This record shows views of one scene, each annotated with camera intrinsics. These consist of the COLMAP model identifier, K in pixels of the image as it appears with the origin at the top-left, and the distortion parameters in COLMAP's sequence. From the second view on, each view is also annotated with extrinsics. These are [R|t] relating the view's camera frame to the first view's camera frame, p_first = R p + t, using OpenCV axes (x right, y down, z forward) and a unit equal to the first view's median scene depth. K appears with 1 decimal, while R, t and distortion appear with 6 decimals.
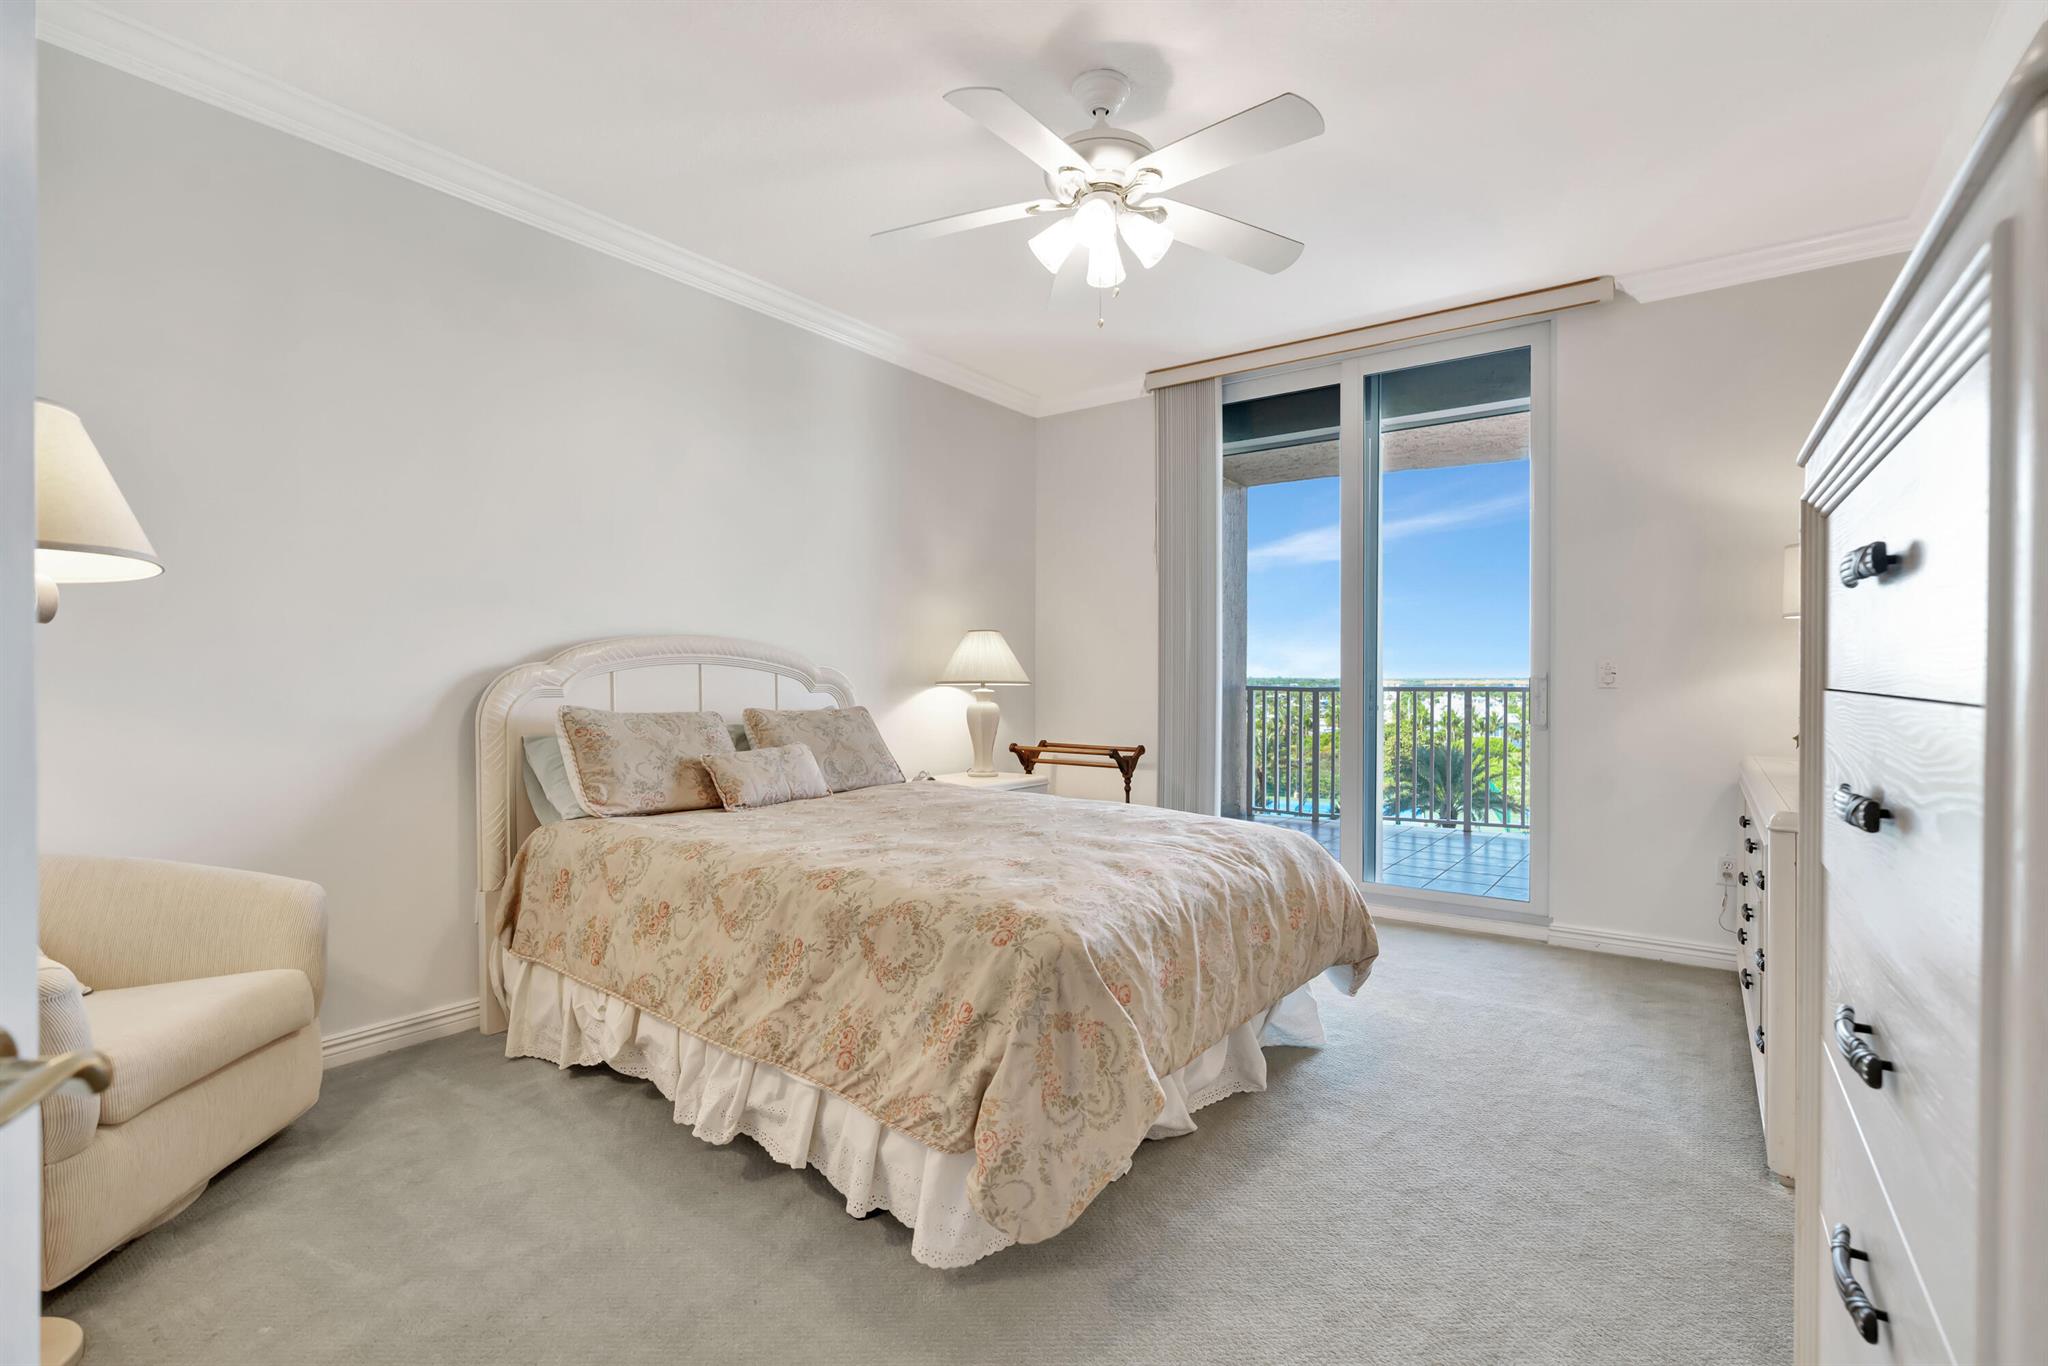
lens RADIAL K [[921.9, 0, 1024.0], [0, 921.9, 683.0], [0, 0, 1]] dist [-0.004662, 0.000863]
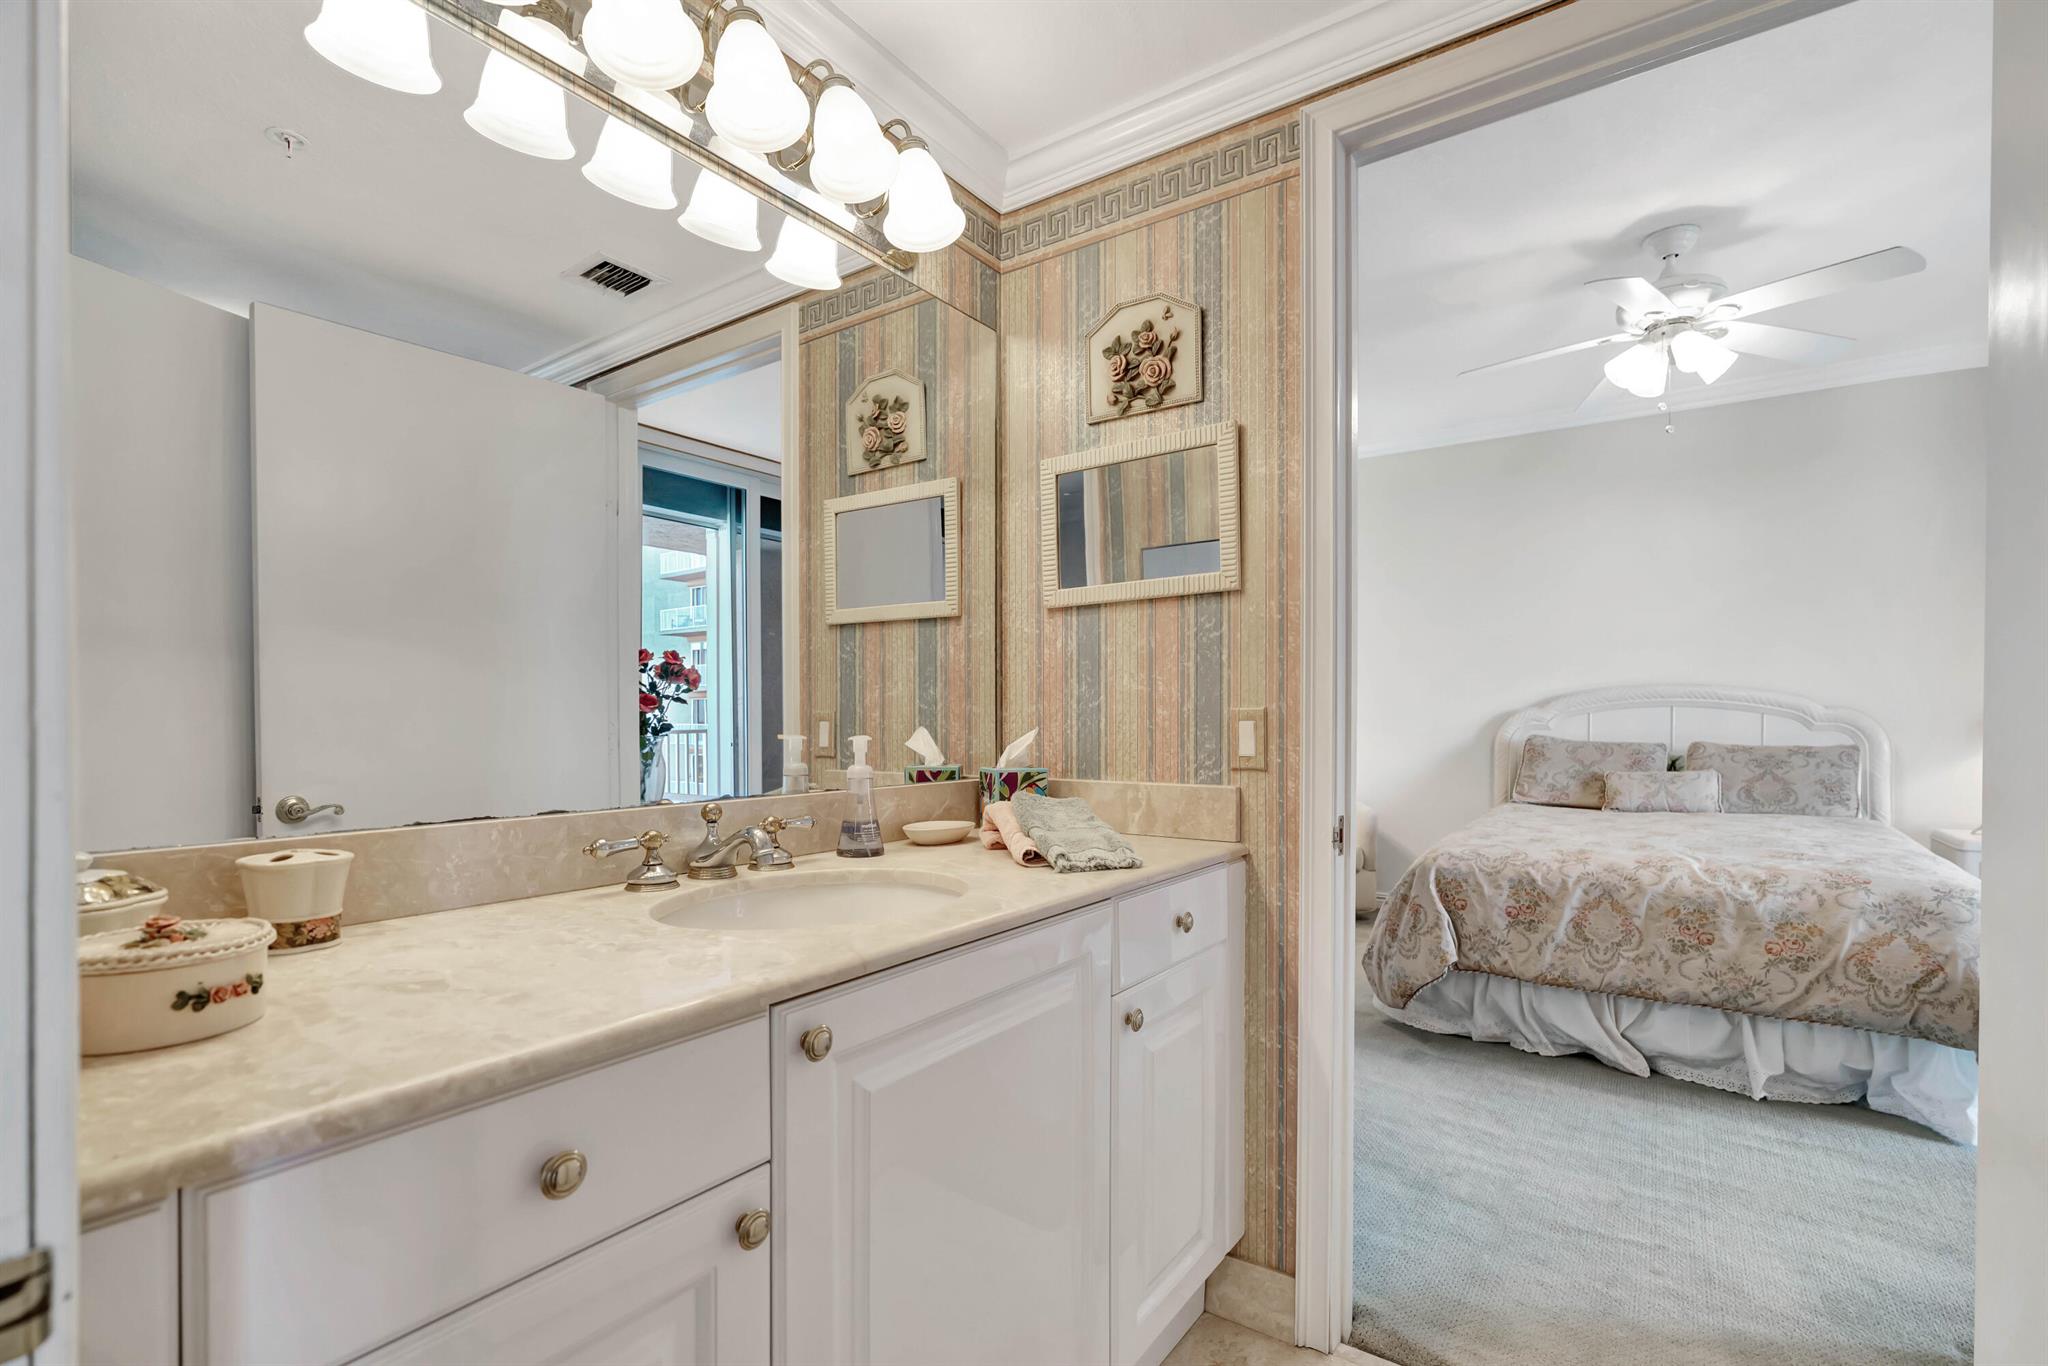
lens RADIAL K [[921.9, 0, 1024.0], [0, 921.9, 683.0], [0, 0, 1]] dist [-0.004662, 0.000863]
pose [[-0.013681, -0.041598, -0.999041, 1.142045], [0.001254, 0.999133, -0.041619, 0.000225], [0.999906, -0.001822, -0.013617, 0.137887]]
